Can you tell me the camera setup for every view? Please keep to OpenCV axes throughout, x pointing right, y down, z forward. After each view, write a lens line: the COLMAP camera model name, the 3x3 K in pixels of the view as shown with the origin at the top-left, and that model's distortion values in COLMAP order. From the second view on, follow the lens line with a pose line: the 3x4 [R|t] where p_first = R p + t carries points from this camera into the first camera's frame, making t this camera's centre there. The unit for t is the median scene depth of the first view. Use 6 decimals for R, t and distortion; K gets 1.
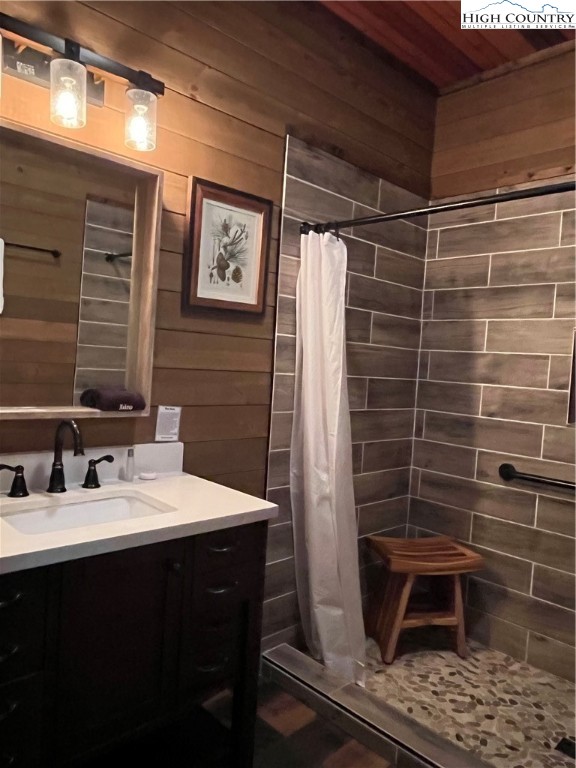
lens RADIAL K [[562.2, 0, 284.4], [0, 562.2, 381.5], [0, 0, 1]] dist [0.021909, -0.006297]
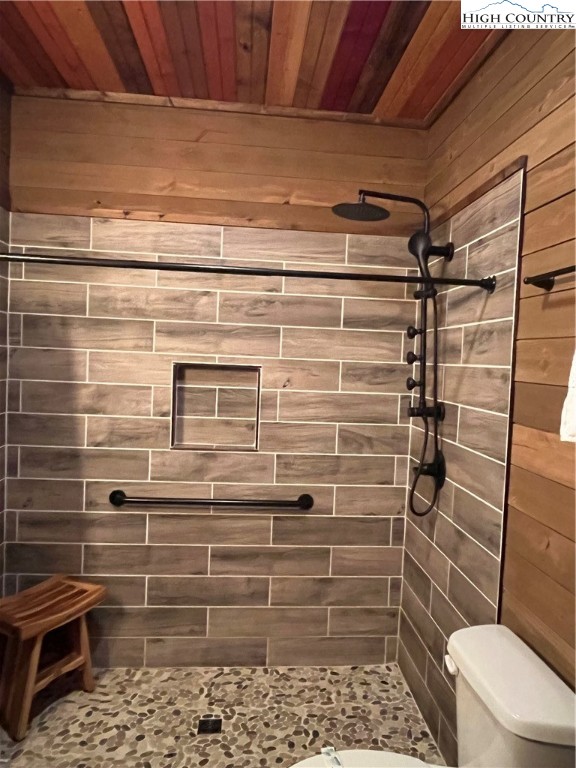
lens RADIAL K [[562.2, 0, 283.4], [0, 562.2, 387.8], [0, 0, 1]] dist [0.021909, -0.006297]
pose [[0.638574, -0.077146, 0.765684, -0.193142], [0.028942, 0.996666, 0.076281, -0.114234], [-0.769016, -0.026550, 0.638678, 0.108965]]
